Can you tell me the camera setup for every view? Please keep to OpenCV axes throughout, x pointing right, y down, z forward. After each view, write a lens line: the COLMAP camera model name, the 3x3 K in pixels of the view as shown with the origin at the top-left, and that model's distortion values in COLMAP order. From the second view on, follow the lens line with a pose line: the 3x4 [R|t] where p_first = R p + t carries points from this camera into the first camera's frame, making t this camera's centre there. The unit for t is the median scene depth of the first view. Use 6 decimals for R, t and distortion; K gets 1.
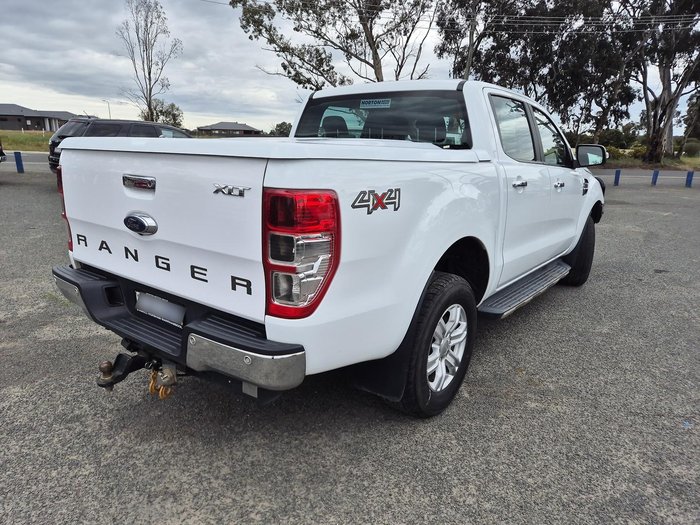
lens RADIAL K [[472.2, 0, 348.0], [0, 472.2, 273.1], [0, 0, 1]] dist [0.076415, -0.057664]
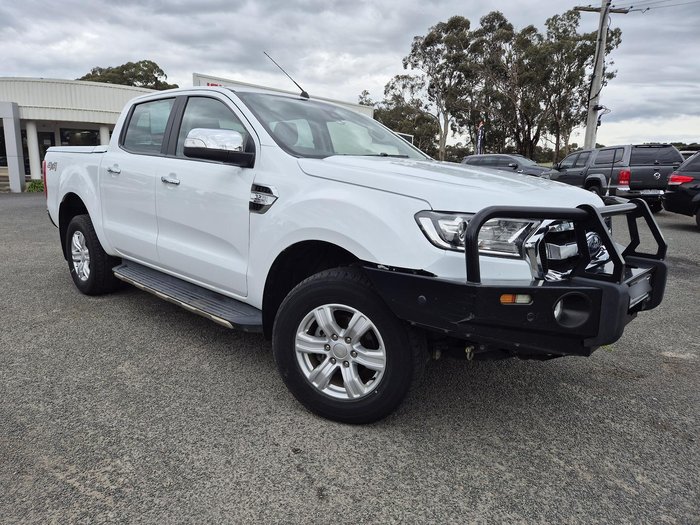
lens RADIAL K [[472.2, 0, 340.9], [0, 472.2, 265.0], [0, 0, 1]] dist [0.076415, -0.057664]
pose [[-0.112879, 0.166426, -0.979572, 0.154865], [-0.279659, 0.940696, 0.192047, -0.035509], [0.953441, 0.295624, -0.059643, 0.169155]]
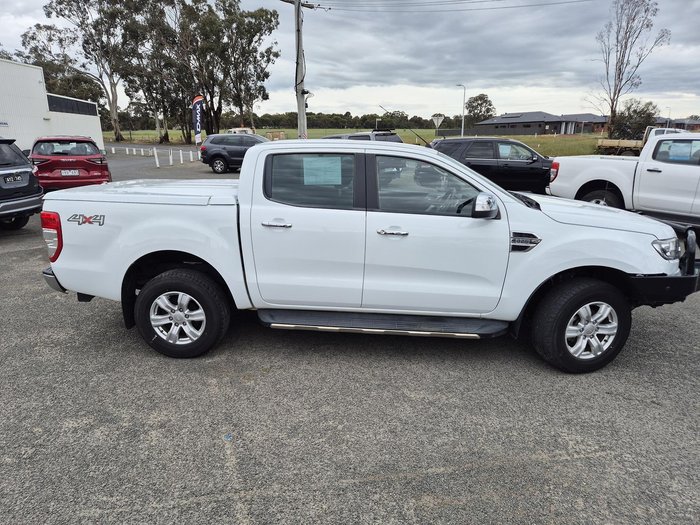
lens RADIAL K [[472.2, 0, 340.4], [0, 472.2, 272.8], [0, 0, 1]] dist [0.076415, -0.057664]
pose [[0.534908, 0.204067, -0.819896, 0.146993], [-0.201994, 0.973142, 0.110426, -0.022926], [0.820409, 0.106547, 0.561762, 0.043972]]
